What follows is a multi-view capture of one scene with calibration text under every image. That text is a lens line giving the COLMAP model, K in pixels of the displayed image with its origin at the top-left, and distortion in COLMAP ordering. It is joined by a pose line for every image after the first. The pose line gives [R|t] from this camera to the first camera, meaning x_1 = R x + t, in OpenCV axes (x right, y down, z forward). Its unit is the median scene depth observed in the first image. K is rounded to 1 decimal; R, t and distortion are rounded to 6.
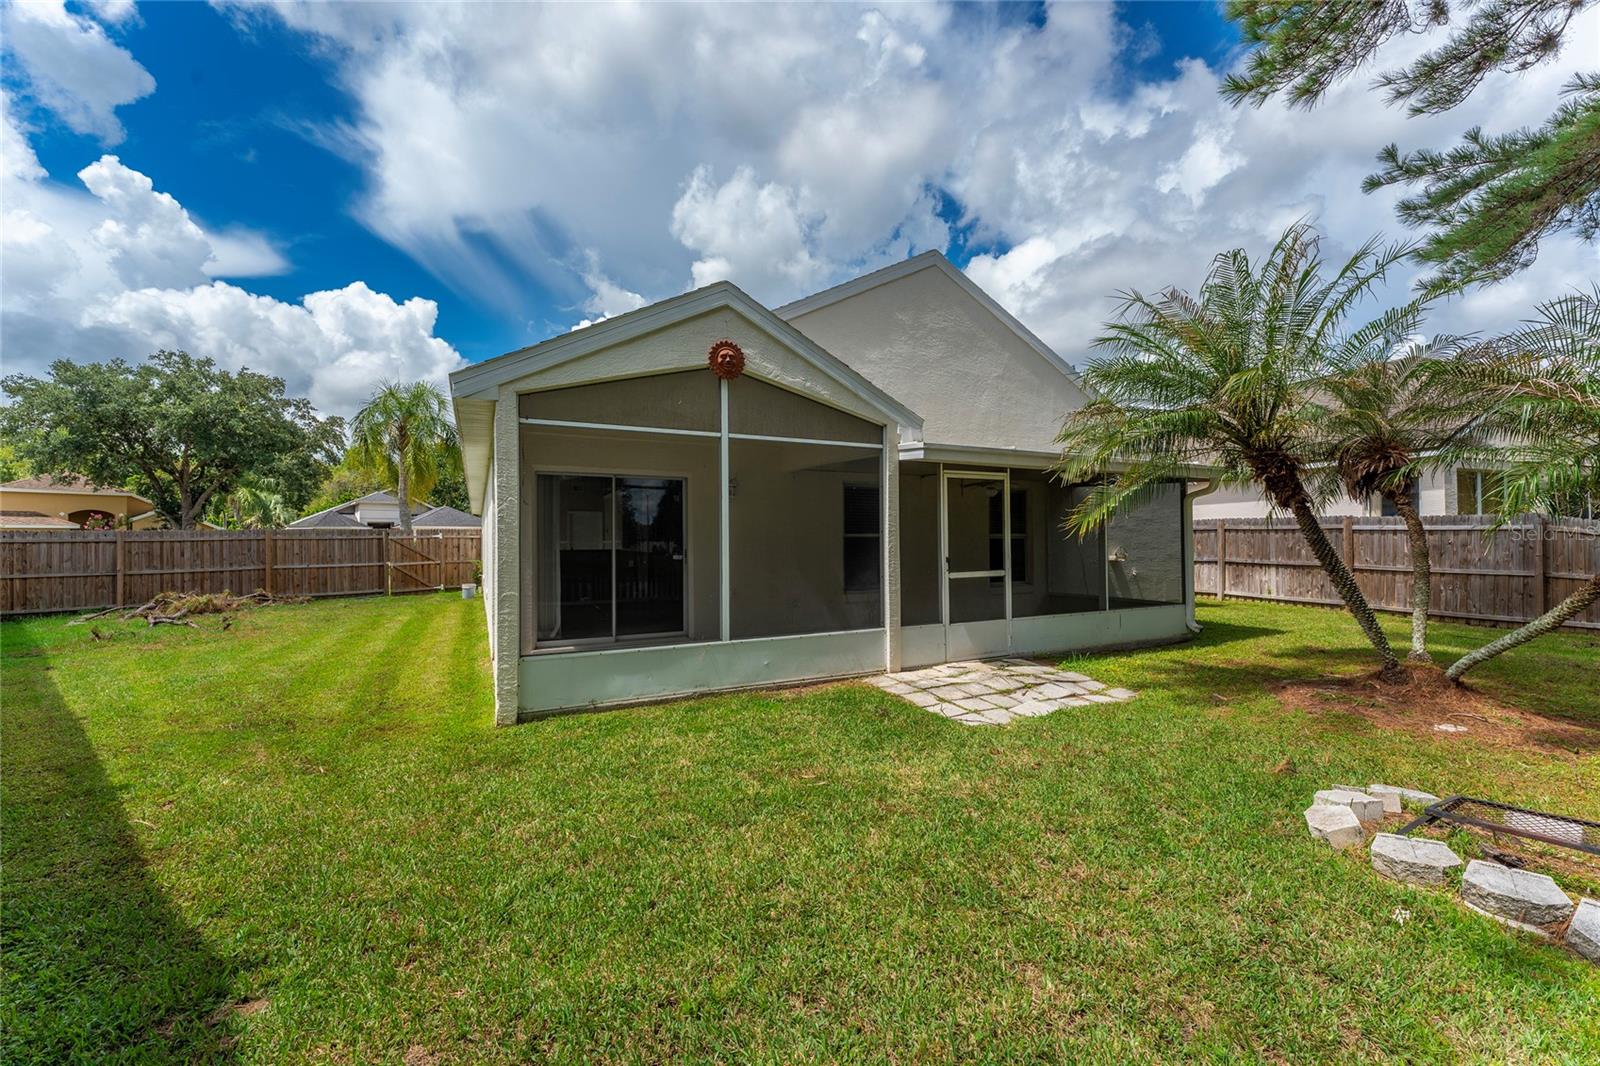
lens RADIAL K [[647.9, 0, 801.9], [0, 647.9, 534.2], [0, 0, 1]] dist [-0.003510, -0.000206]
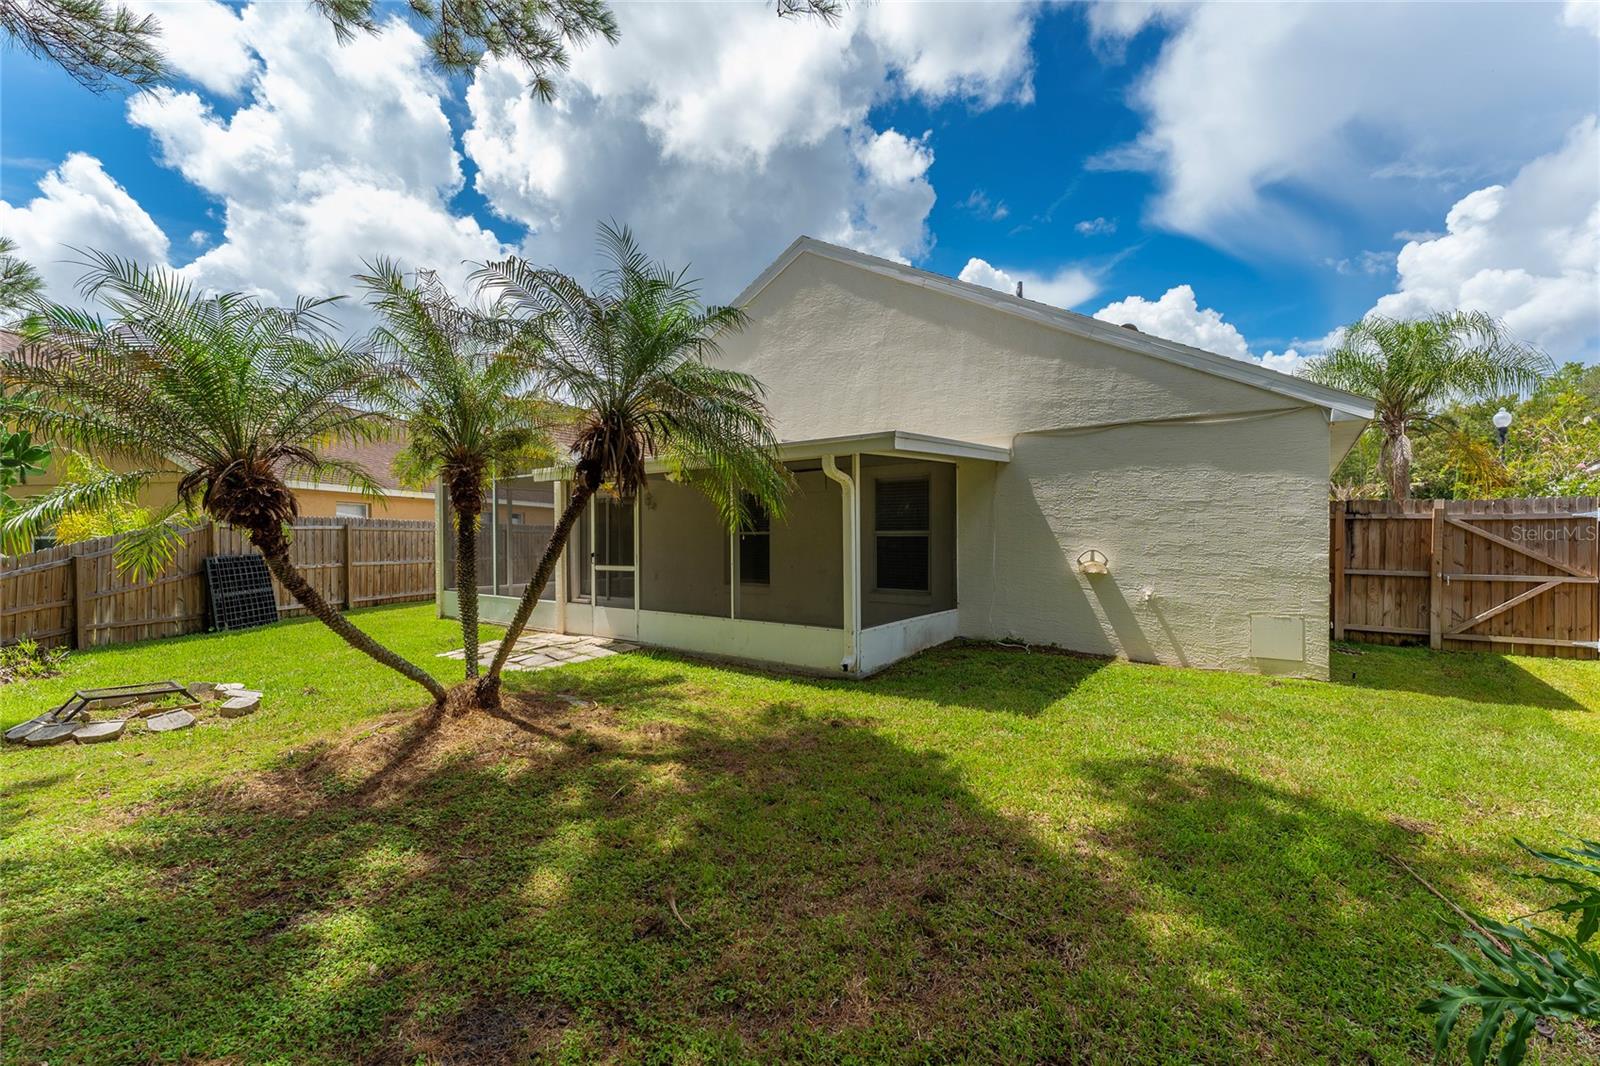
lens RADIAL K [[647.9, 0, 792.2], [0, 647.9, 539.6], [0, 0, 1]] dist [-0.003510, -0.000206]
pose [[0.441404, 0.010616, -0.897246, 0.892993], [0.011118, 0.999789, 0.017299, -0.004508], [0.897240, -0.017611, 0.441193, 0.462585]]
